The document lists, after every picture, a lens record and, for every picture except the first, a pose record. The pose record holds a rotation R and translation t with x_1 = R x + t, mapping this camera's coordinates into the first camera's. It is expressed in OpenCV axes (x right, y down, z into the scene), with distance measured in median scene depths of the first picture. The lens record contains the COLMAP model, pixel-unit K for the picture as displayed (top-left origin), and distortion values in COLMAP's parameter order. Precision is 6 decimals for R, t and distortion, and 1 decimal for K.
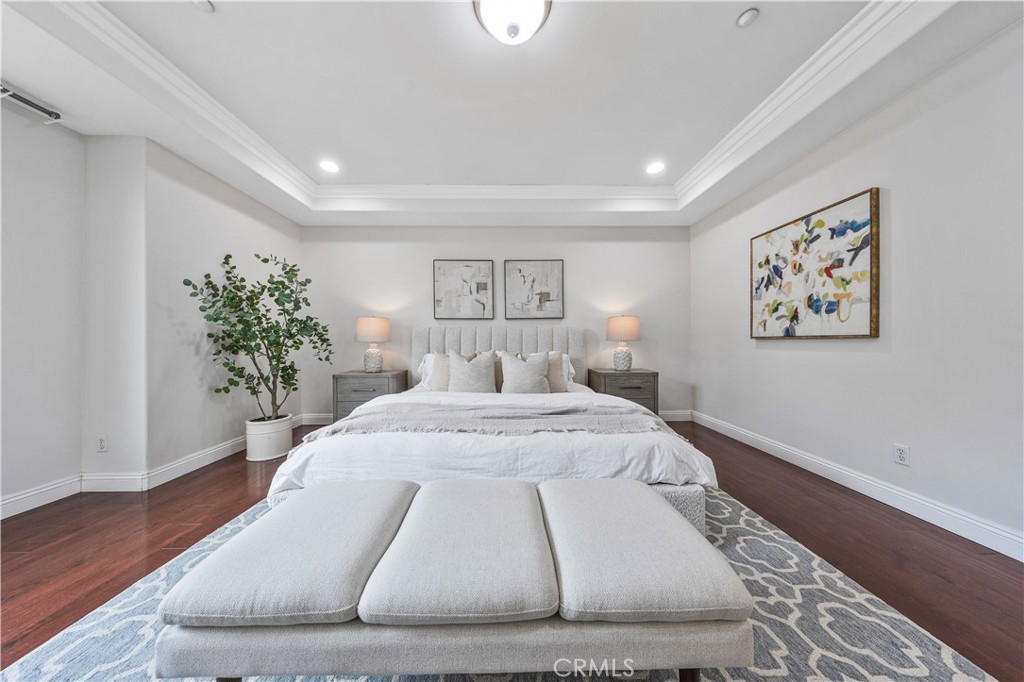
lens RADIAL K [[299.6, 0, 511.2], [0, 299.6, 341.4], [0, 0, 1]] dist [-0.000929, 0.000202]
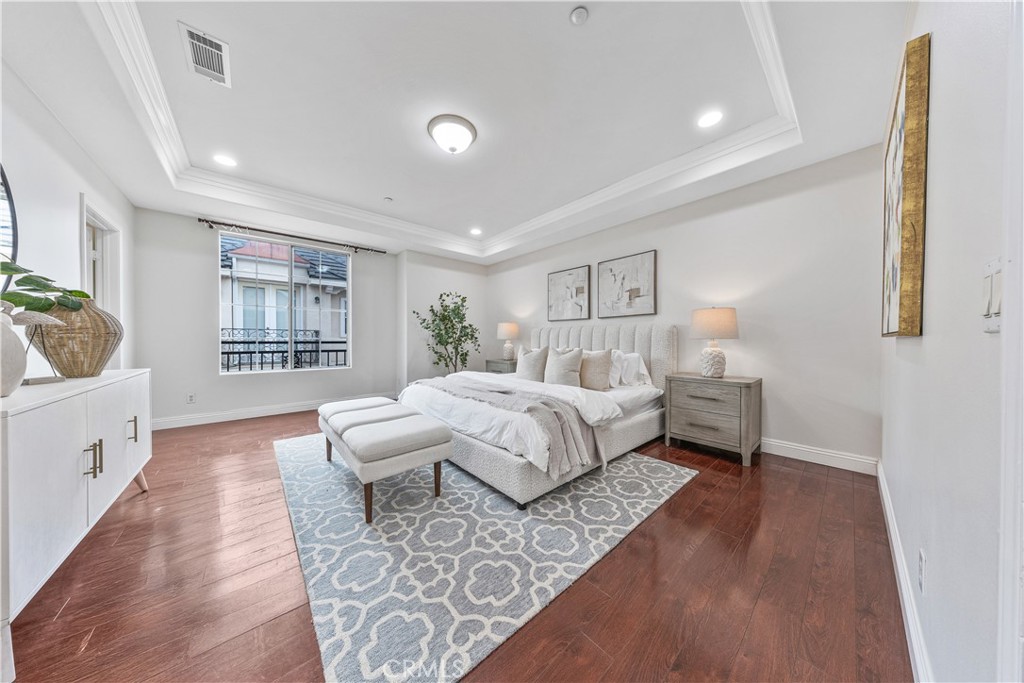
lens RADIAL K [[299.6, 0, 508.4], [0, 299.6, 341.6], [0, 0, 1]] dist [-0.000929, 0.000202]
pose [[0.631620, 0.010017, -0.775213, 0.734962], [-0.001332, 0.999929, 0.011836, -0.004496], [0.775277, -0.006443, 0.631589, 0.094993]]
